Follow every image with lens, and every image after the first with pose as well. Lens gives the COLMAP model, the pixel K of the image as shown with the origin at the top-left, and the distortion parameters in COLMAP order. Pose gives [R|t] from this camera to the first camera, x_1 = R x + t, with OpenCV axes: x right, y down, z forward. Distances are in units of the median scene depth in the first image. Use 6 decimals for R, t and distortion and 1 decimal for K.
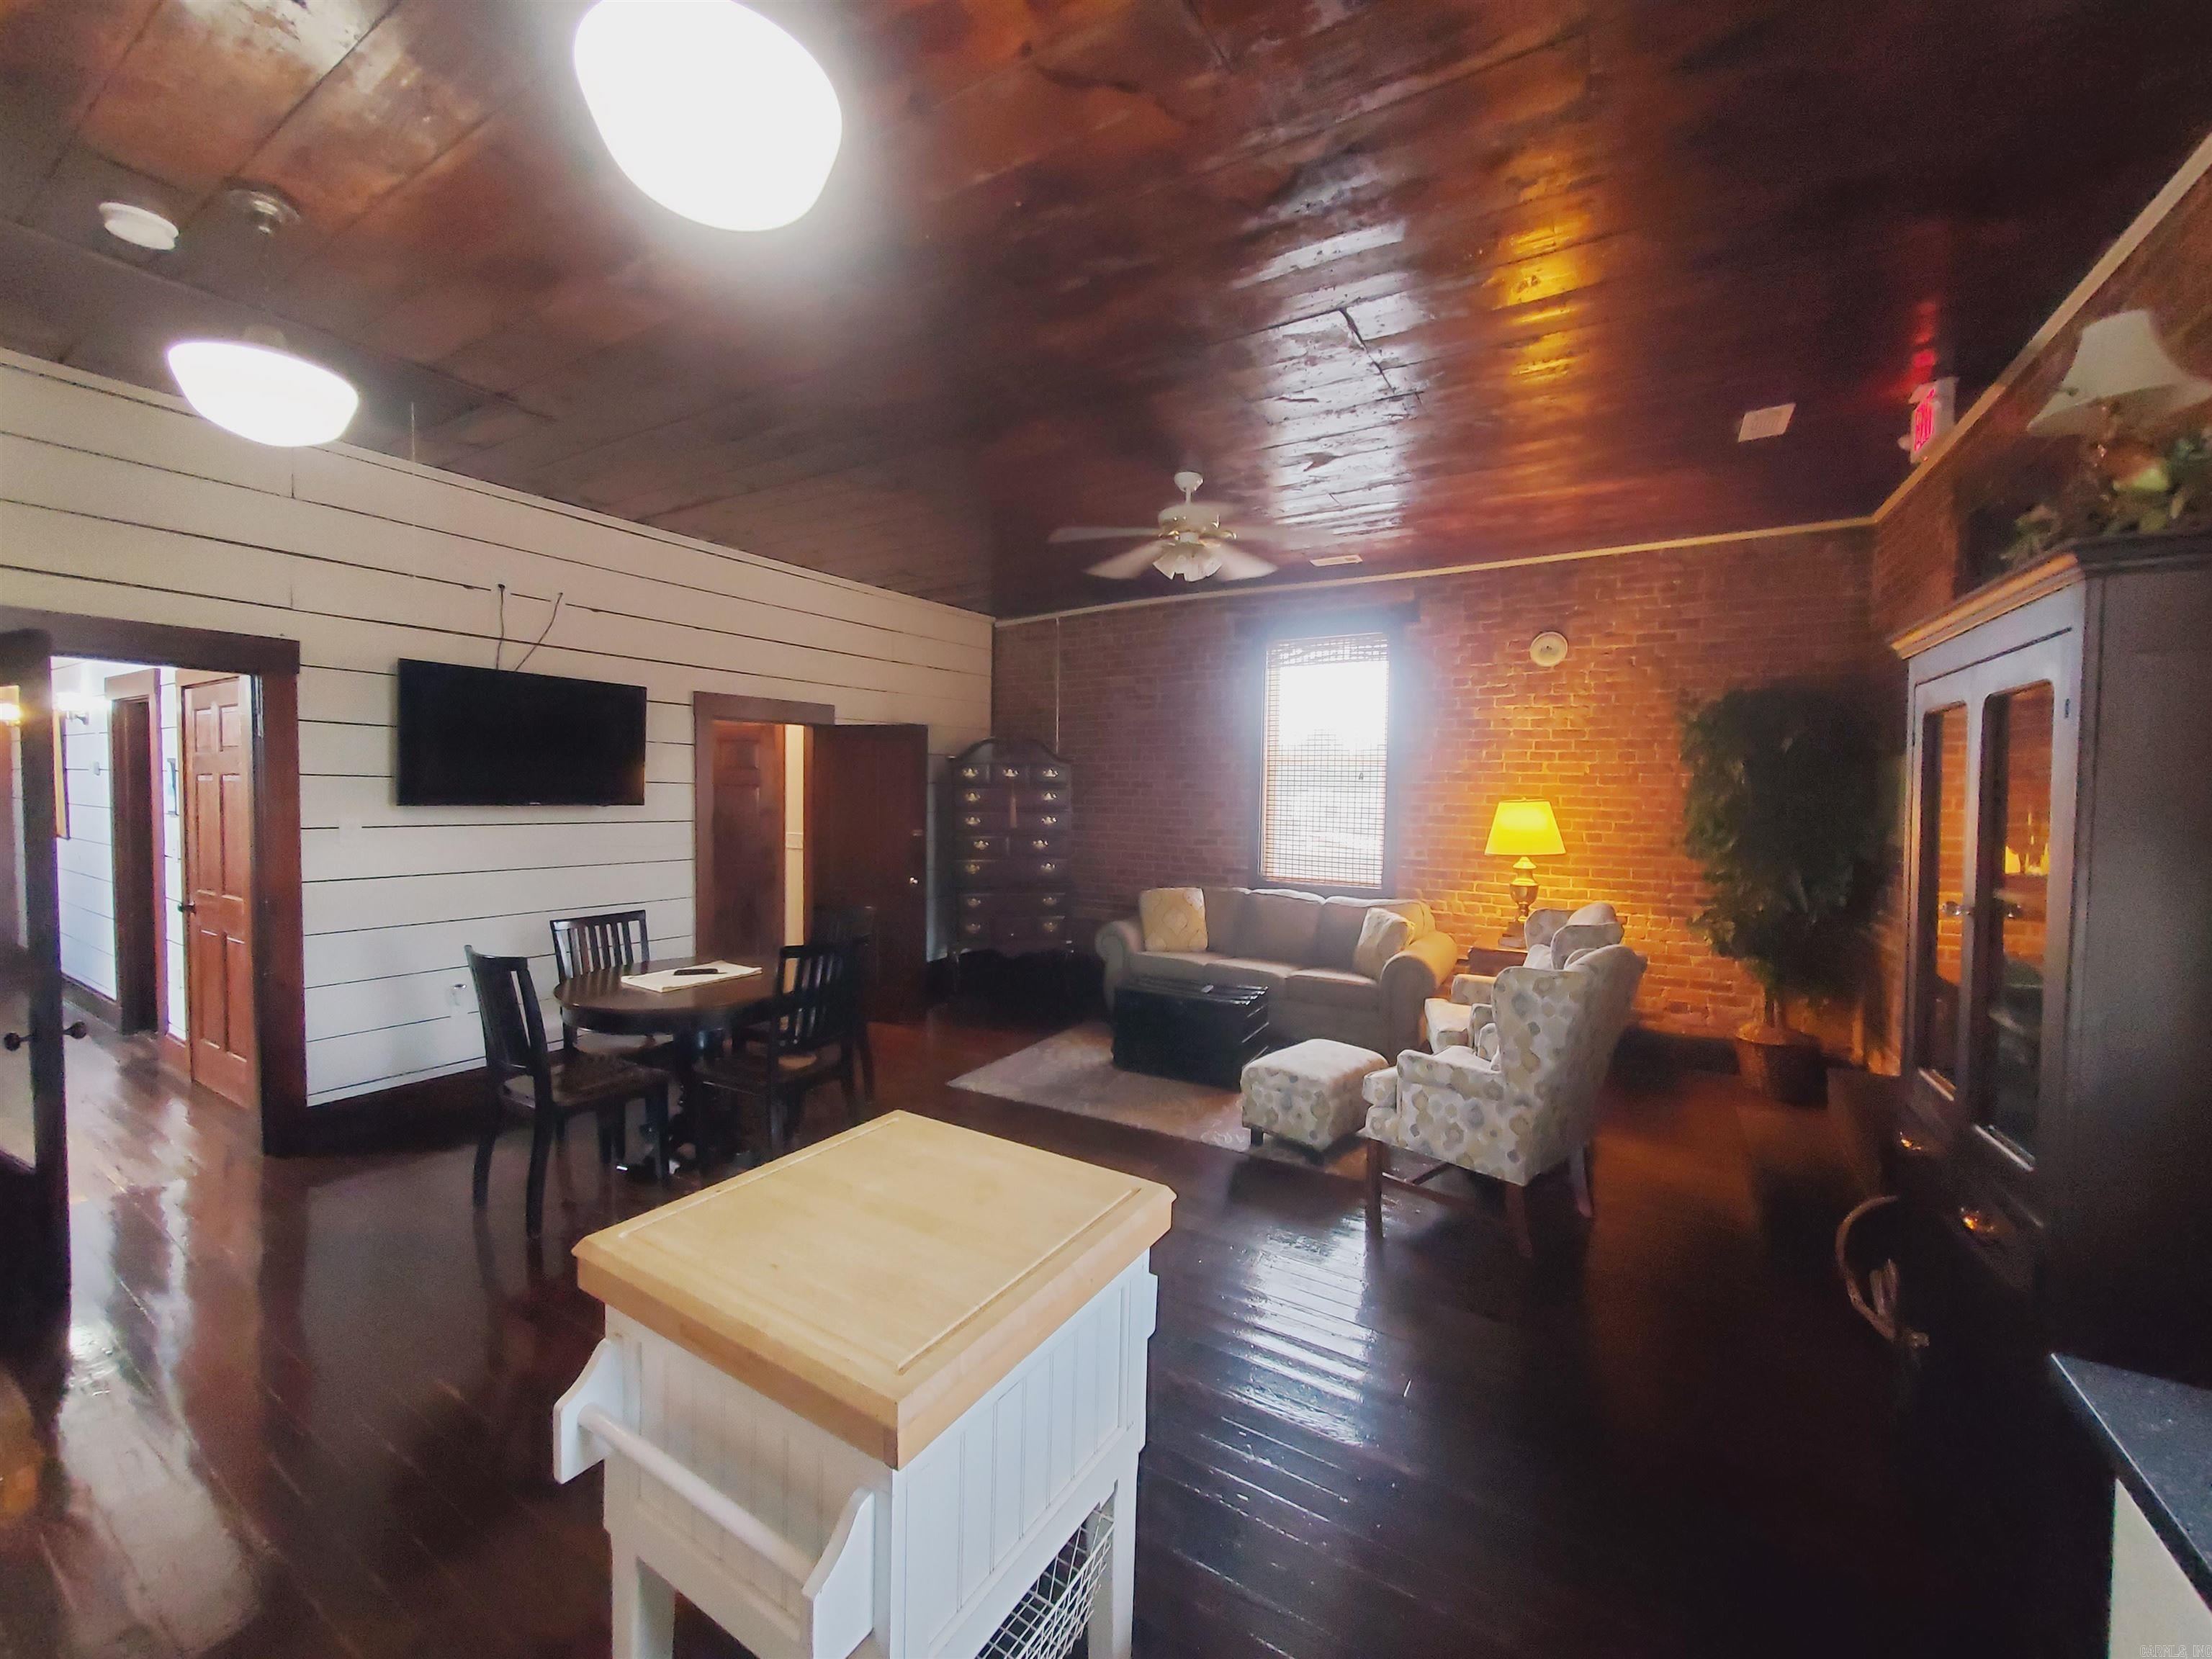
lens RADIAL K [[875.8, 0, 1110.5], [0, 875.8, 816.2], [0, 0, 1]] dist [-0.007078, 0.000194]
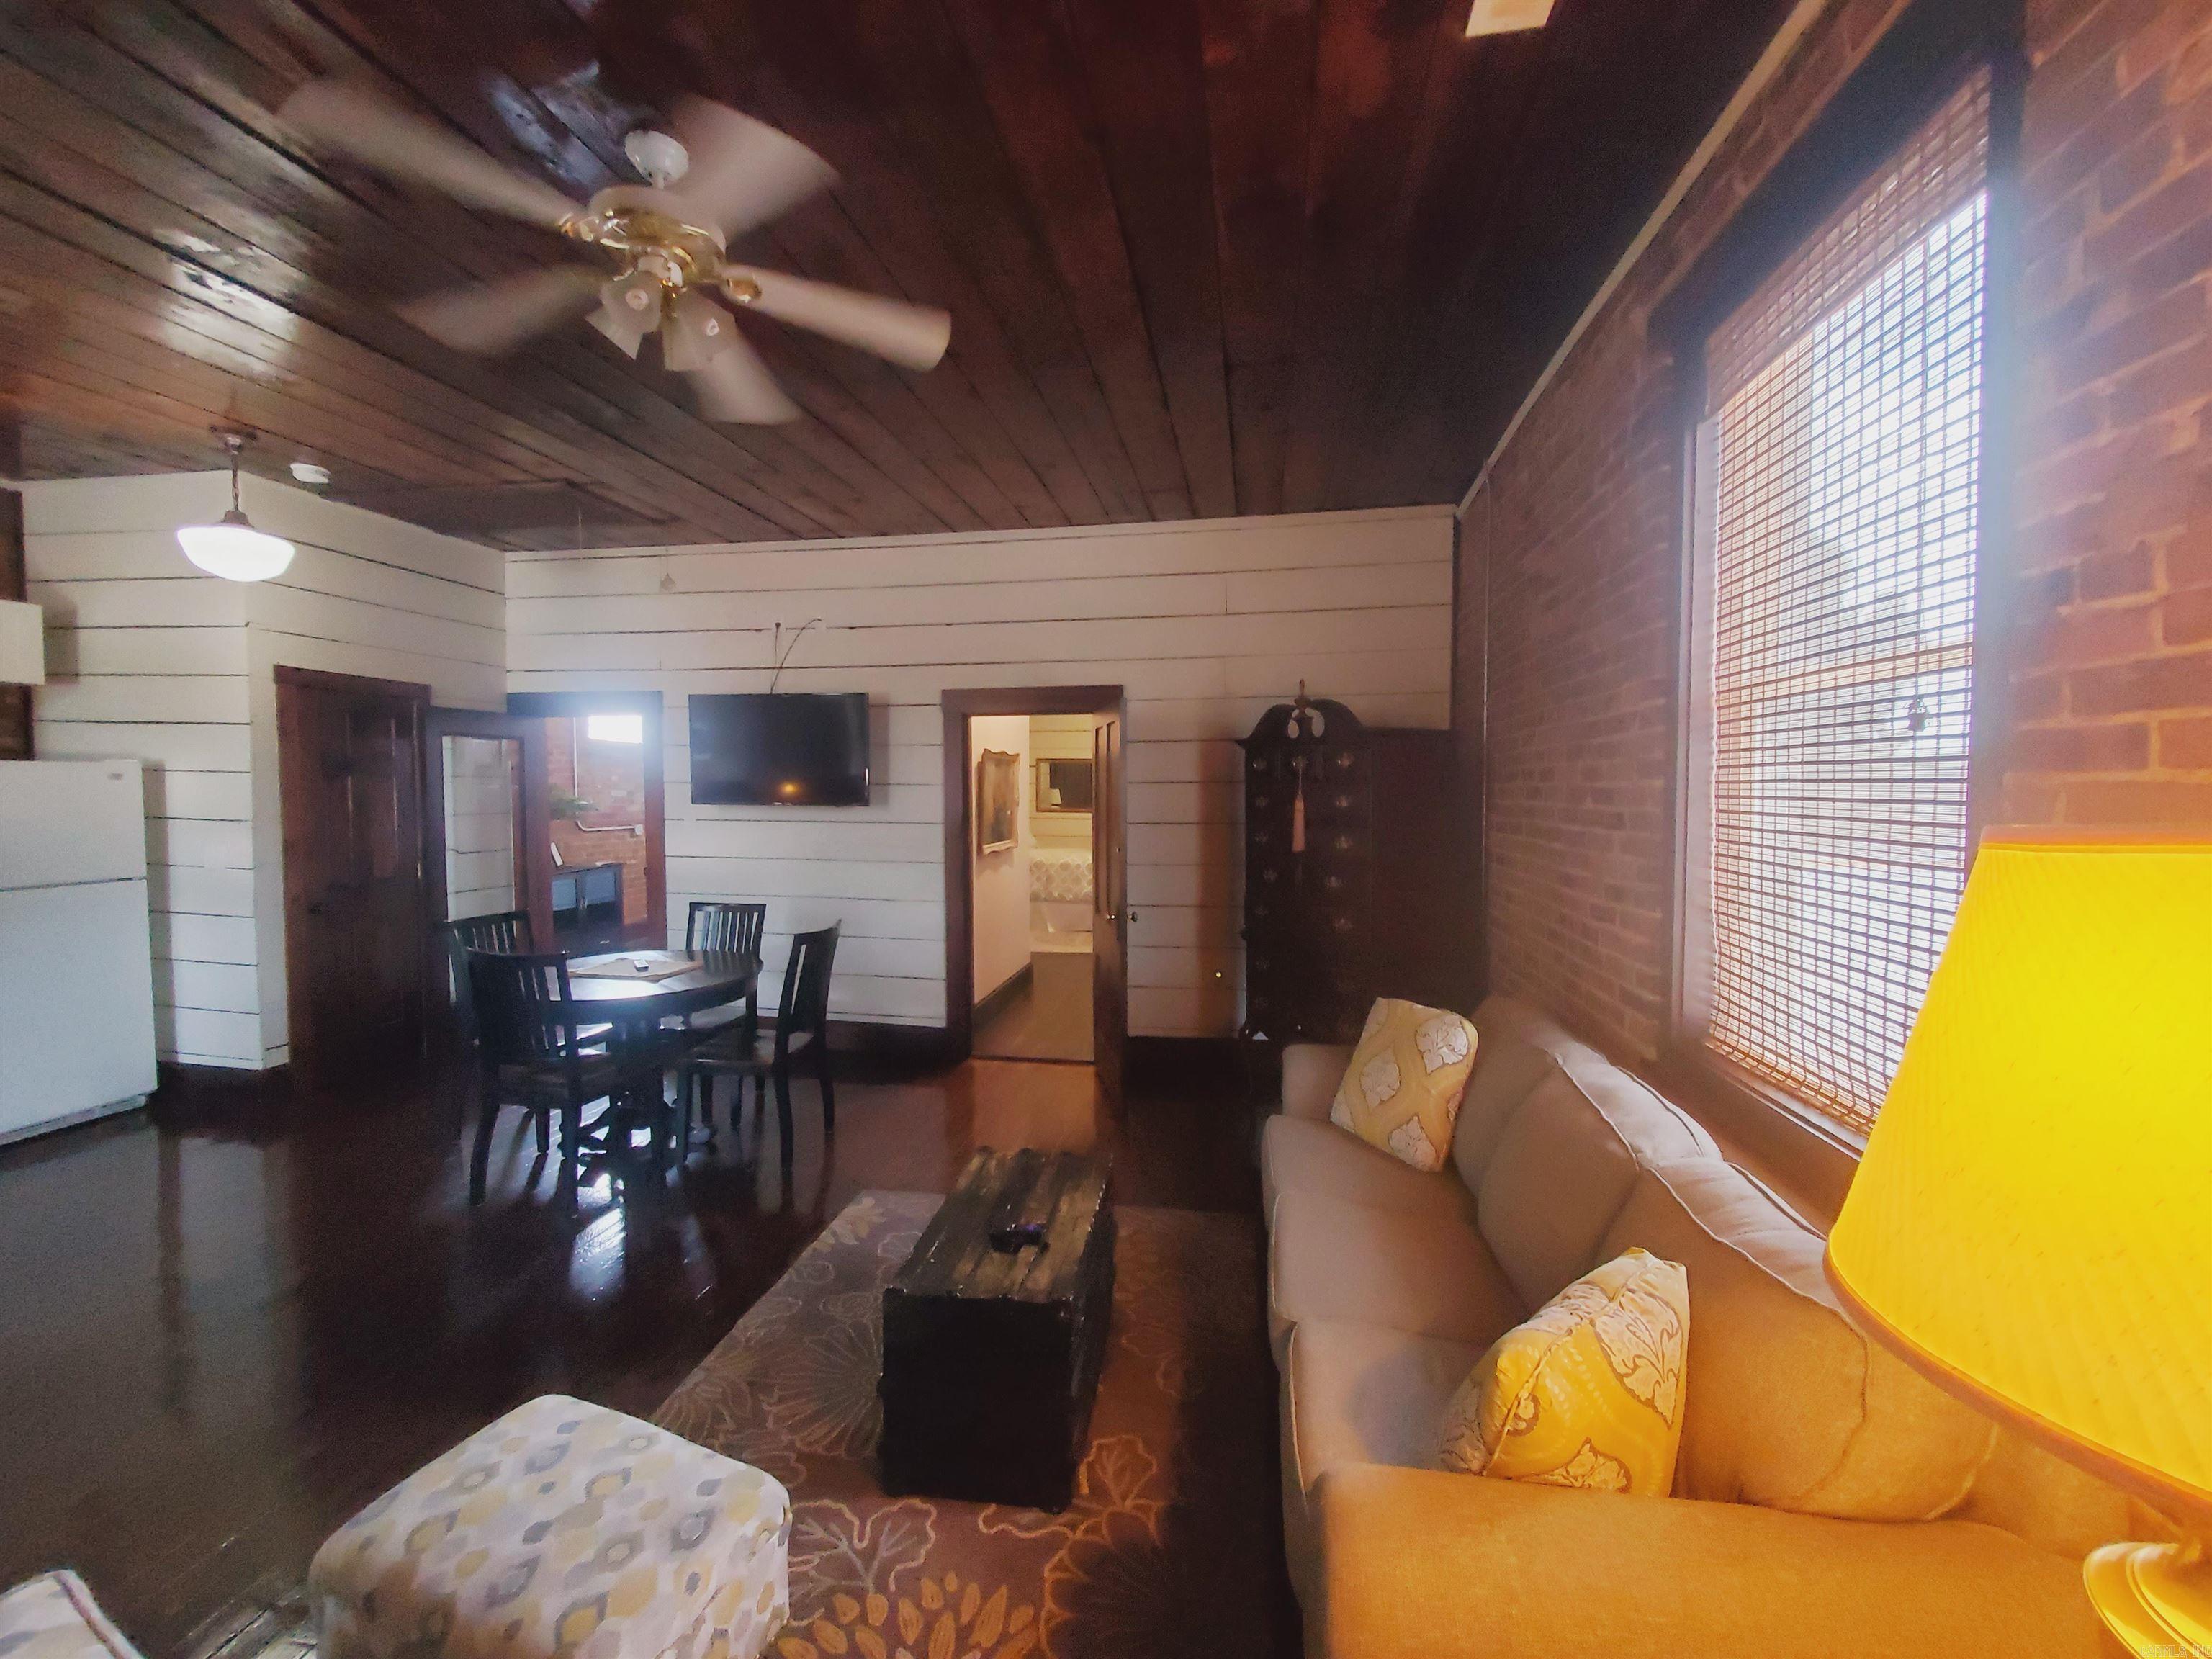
lens RADIAL K [[875.8, 0, 1110.5], [0, 875.8, 816.2], [0, 0, 1]] dist [-0.007078, 0.000194]
pose [[0.376526, 0.022170, -0.926141, 0.490394], [-0.024179, 0.999608, 0.014098, -0.020337], [0.926090, 0.017085, 0.376915, 0.785743]]
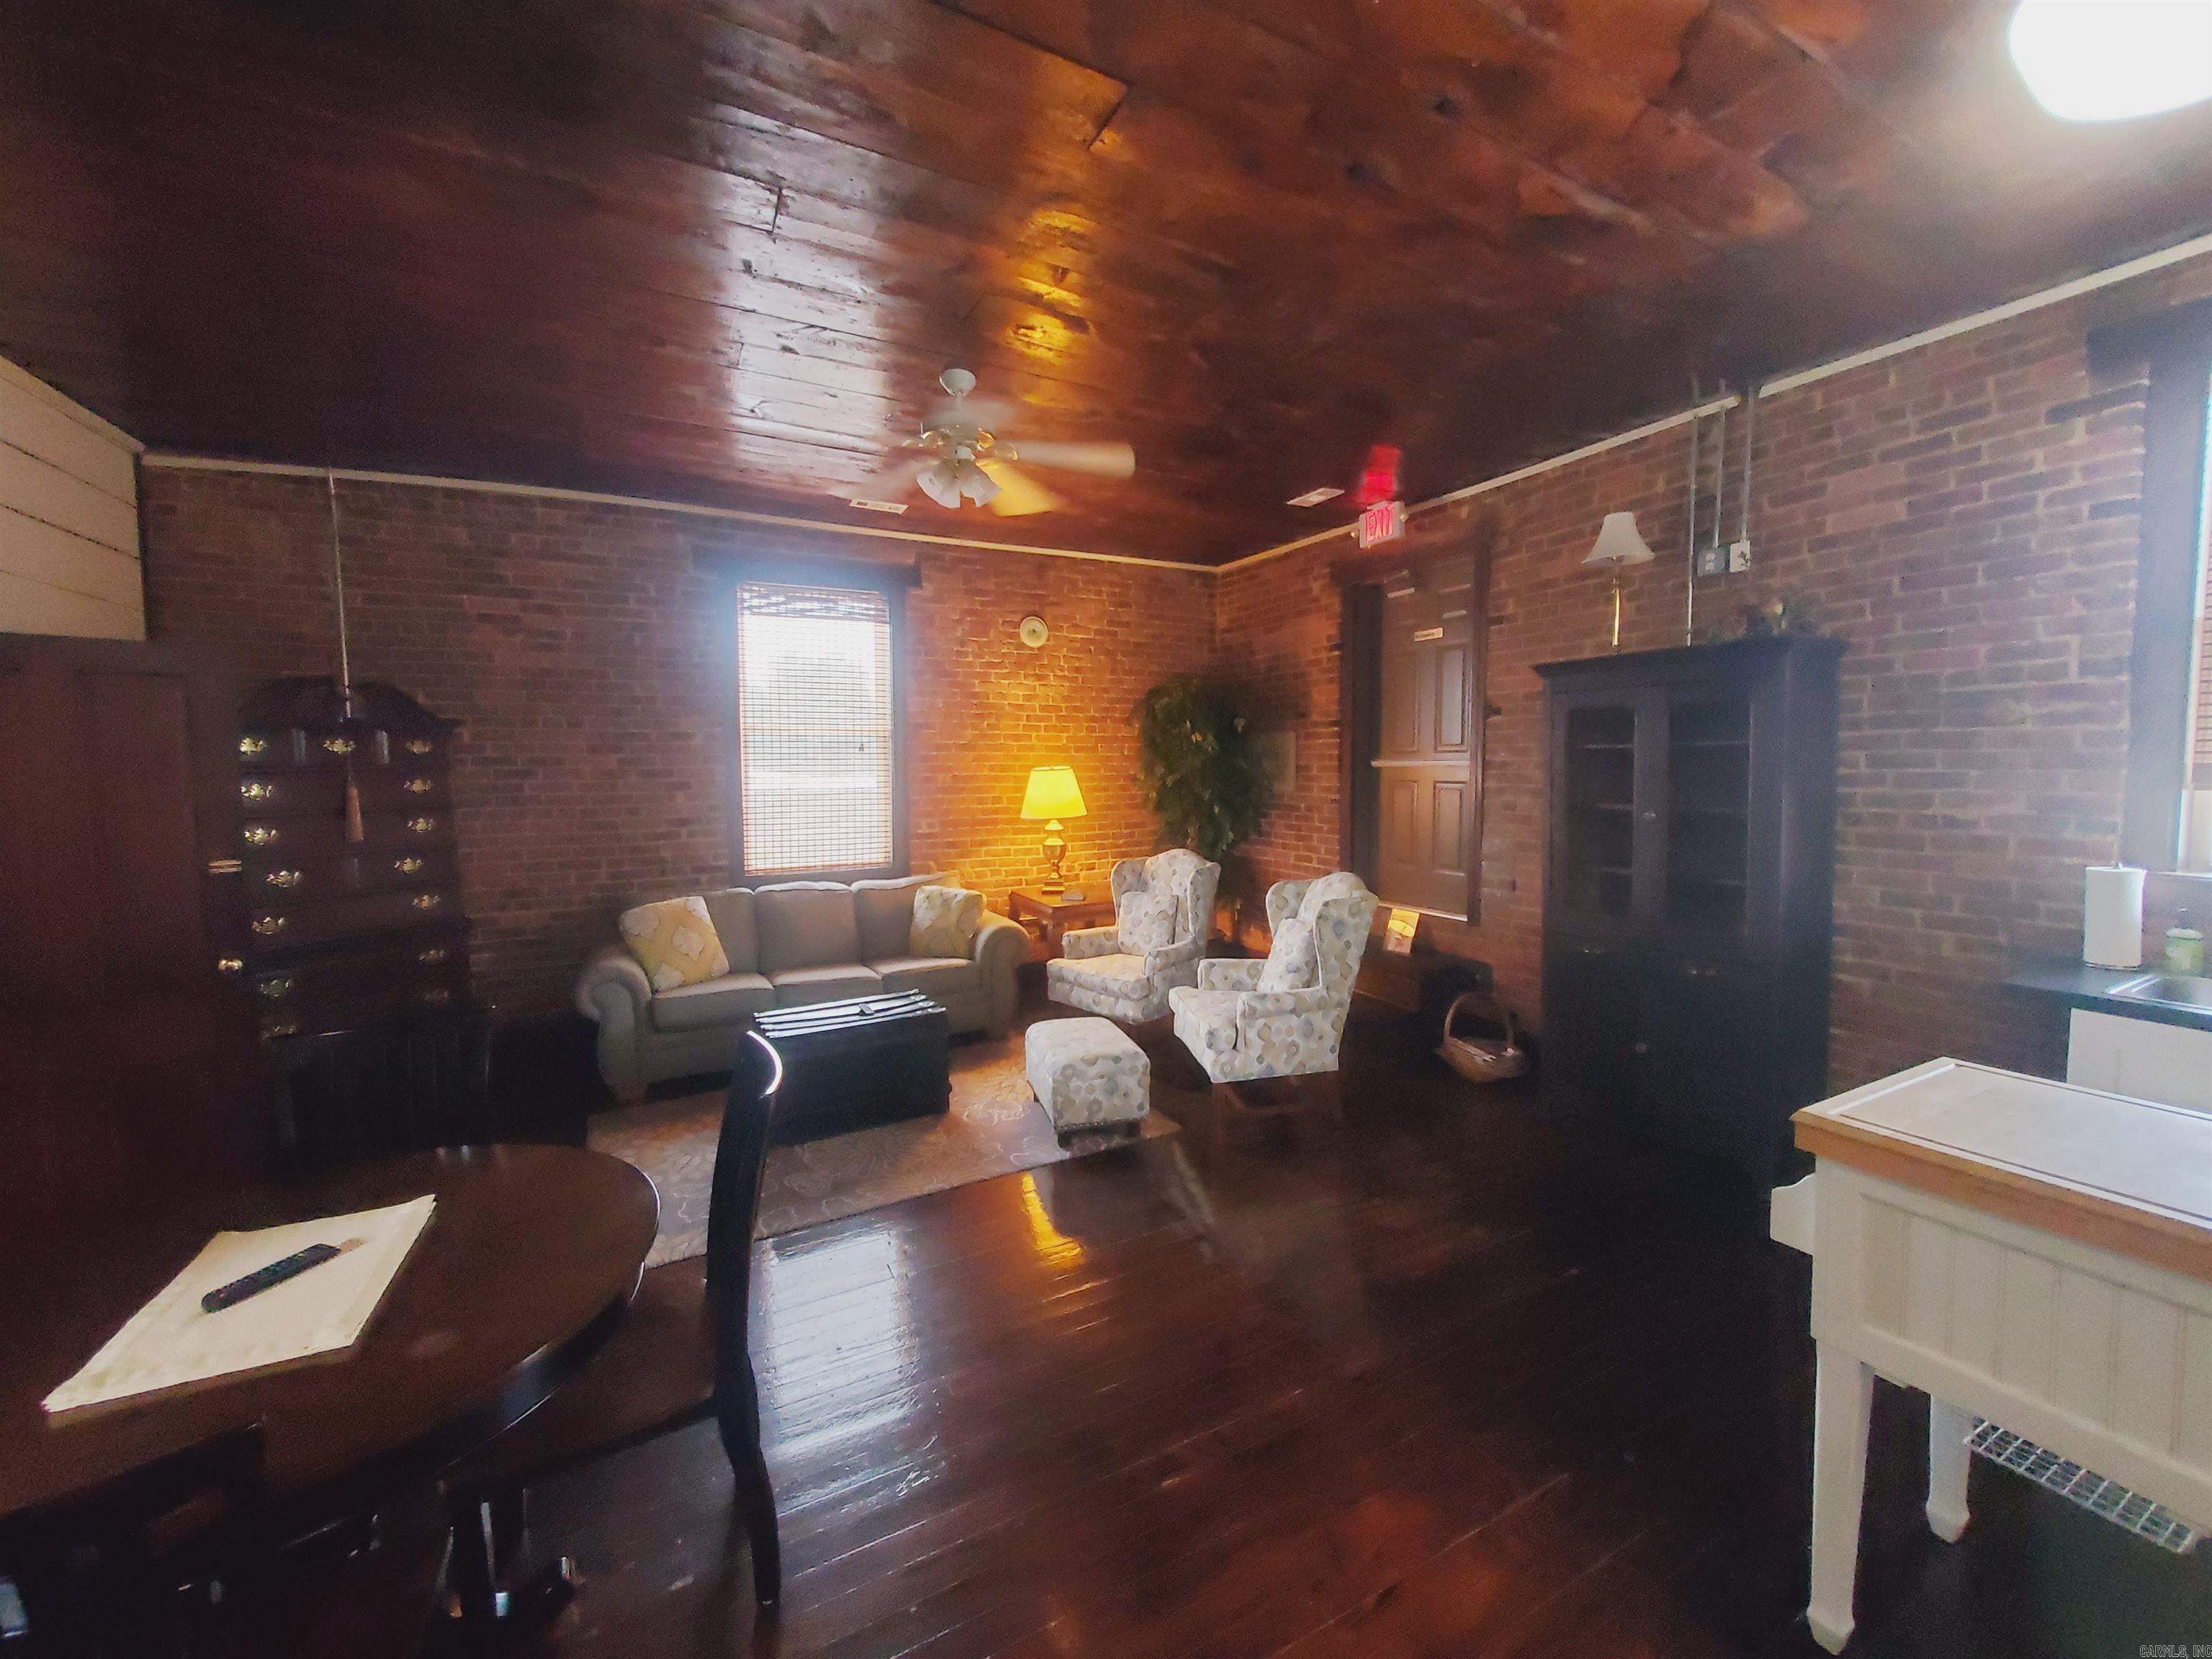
lens RADIAL K [[875.8, 0, 1110.5], [0, 875.8, 816.2], [0, 0, 1]] dist [-0.007078, 0.000194]
pose [[0.507208, -0.072310, 0.858785, -0.420603], [0.043627, 0.997351, 0.058211, -0.017991], [-0.860719, 0.007941, 0.509019, 0.351648]]
